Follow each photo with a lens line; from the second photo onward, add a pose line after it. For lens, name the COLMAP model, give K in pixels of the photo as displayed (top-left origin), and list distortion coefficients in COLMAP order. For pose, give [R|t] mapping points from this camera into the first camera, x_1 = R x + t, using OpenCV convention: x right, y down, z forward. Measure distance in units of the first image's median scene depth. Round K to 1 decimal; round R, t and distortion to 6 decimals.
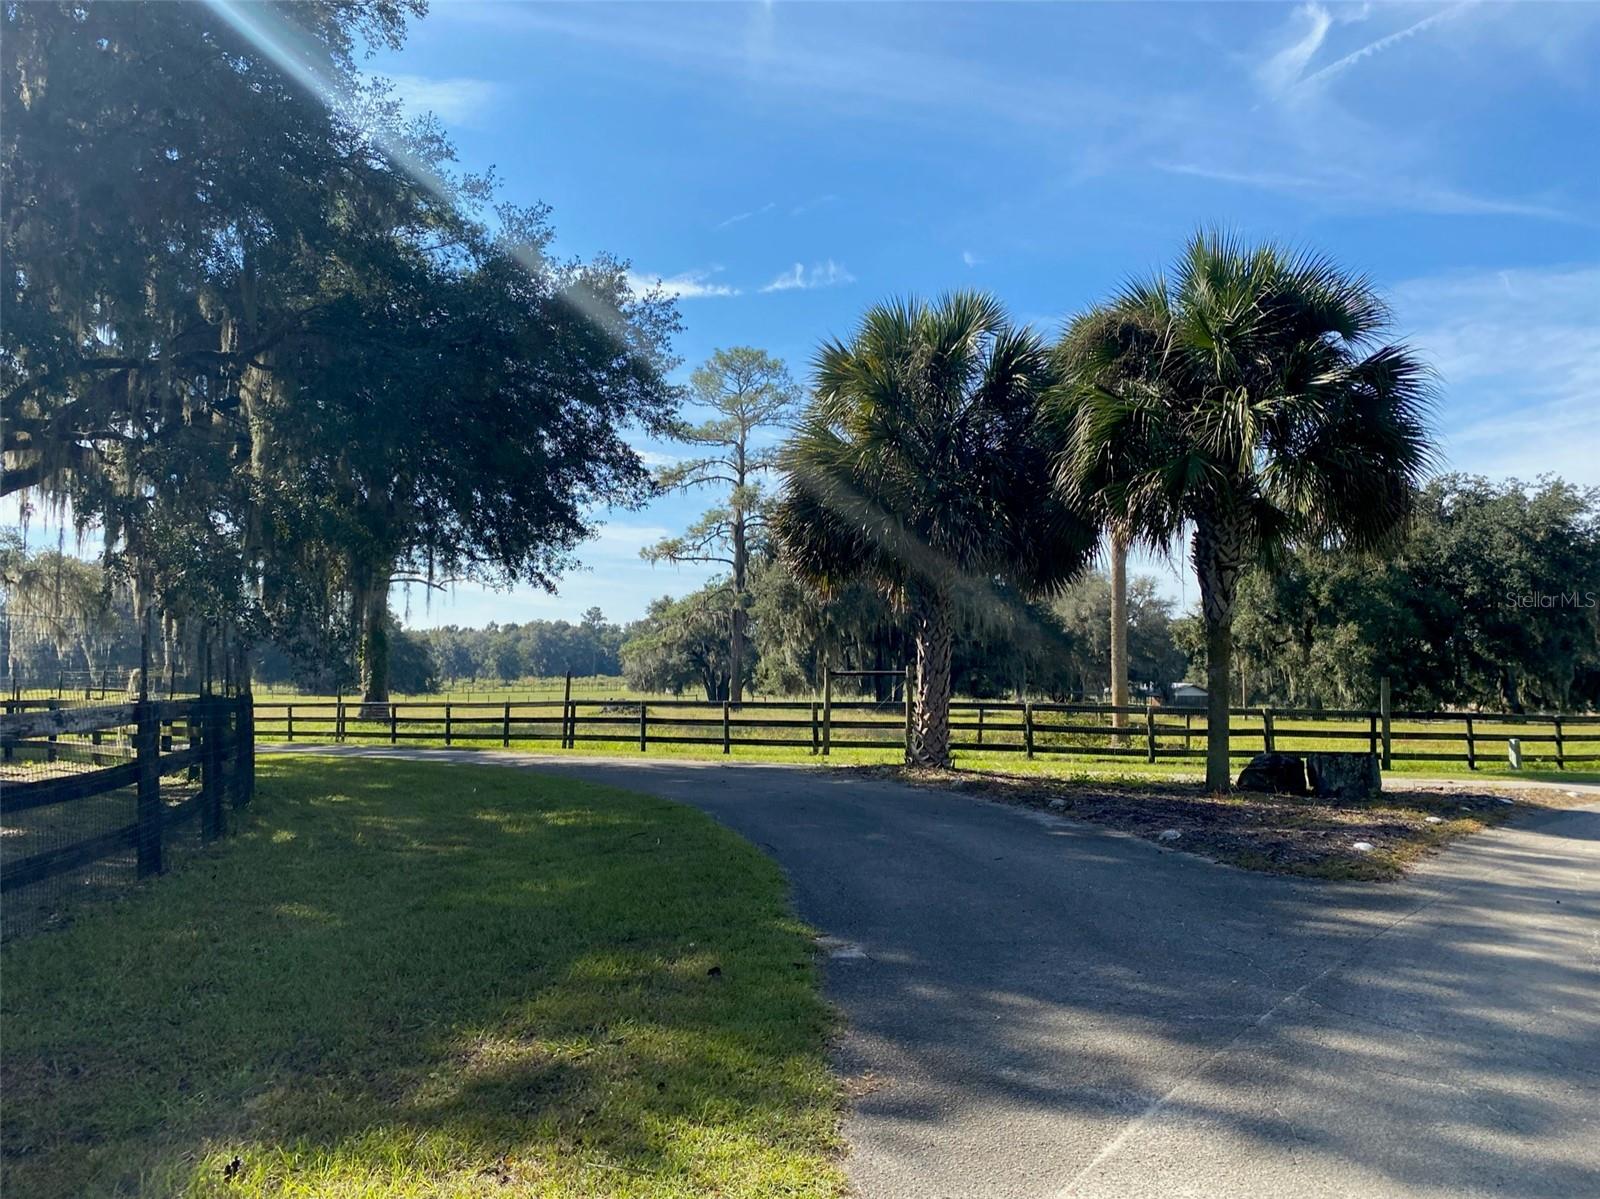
lens RADIAL K [[1236.4, 0, 797.4], [0, 1236.4, 600.8], [0, 0, 1]] dist [0.006088, -0.004779]
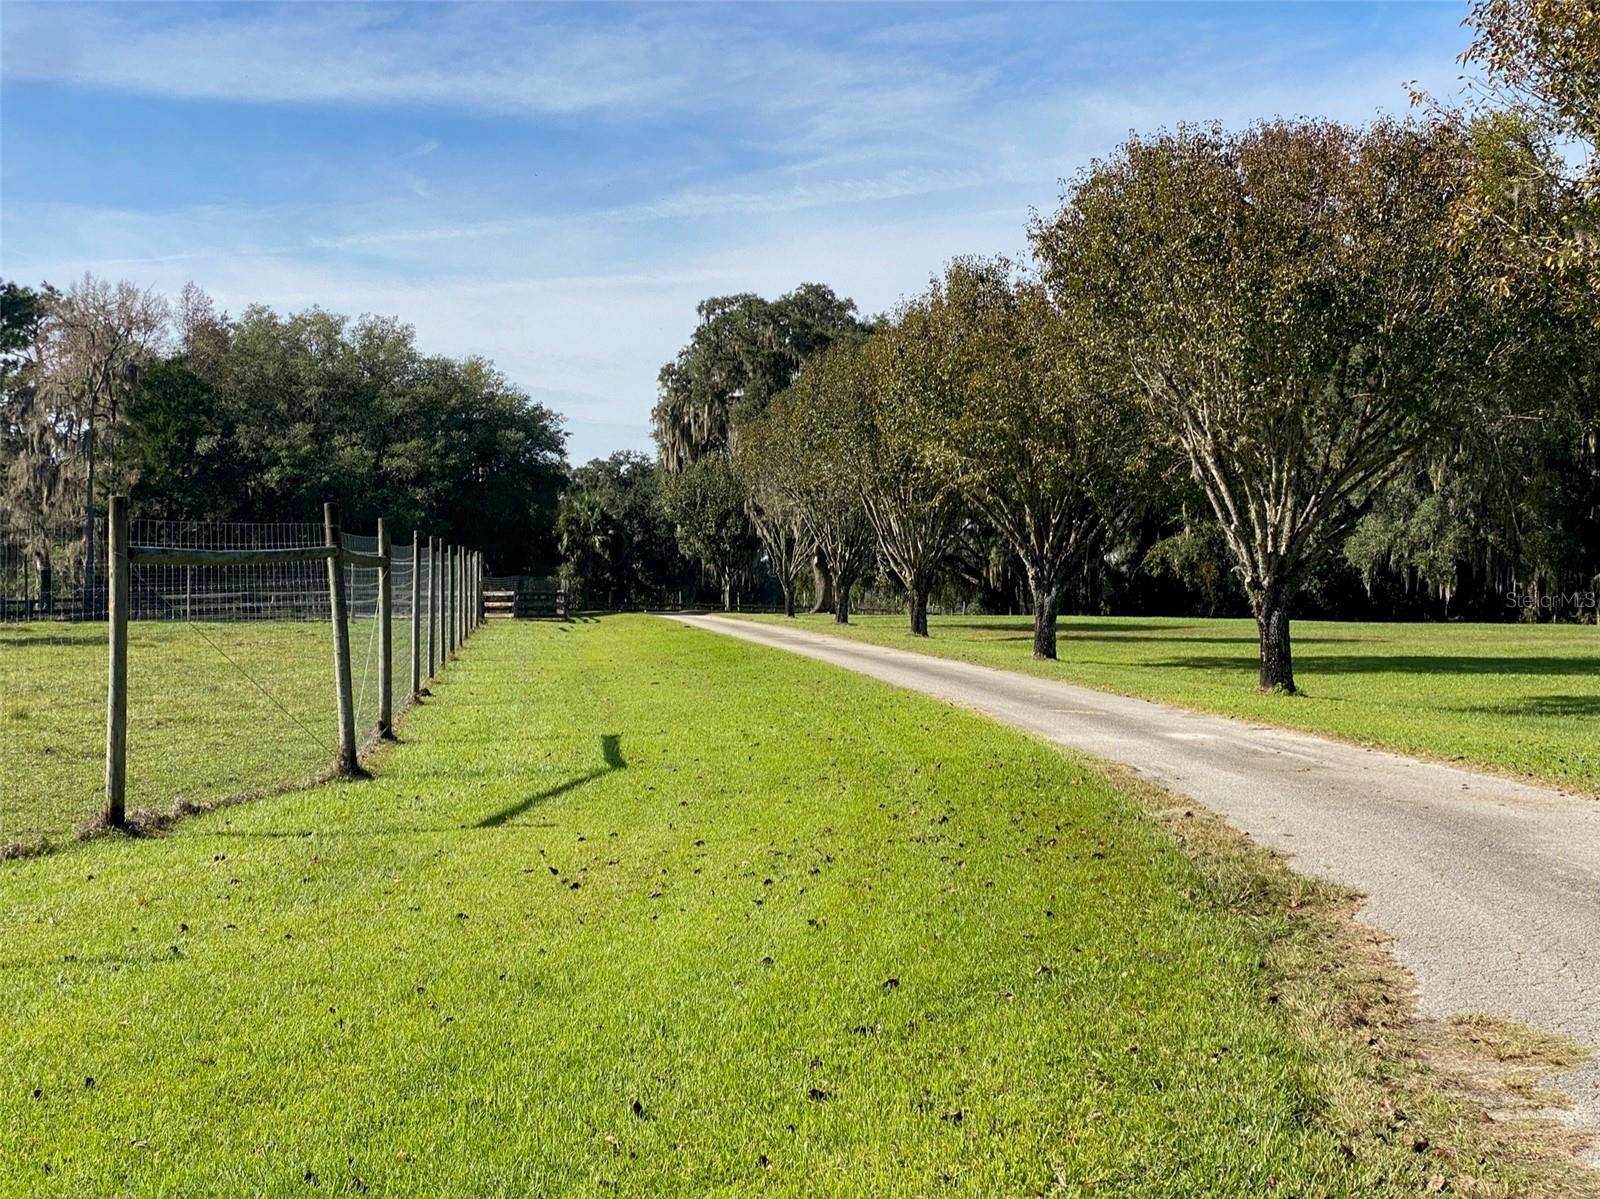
lens RADIAL K [[2385.7, 0, 799.8], [0, 2385.7, 598.9], [0, 0, 1]] dist [0.037179, 0.000000]
pose [[0.848566, -0.004104, 0.529073, -0.783648], [-0.021835, 0.998846, 0.042769, -0.060650], [-0.528639, -0.047845, 0.847498, -1.492274]]
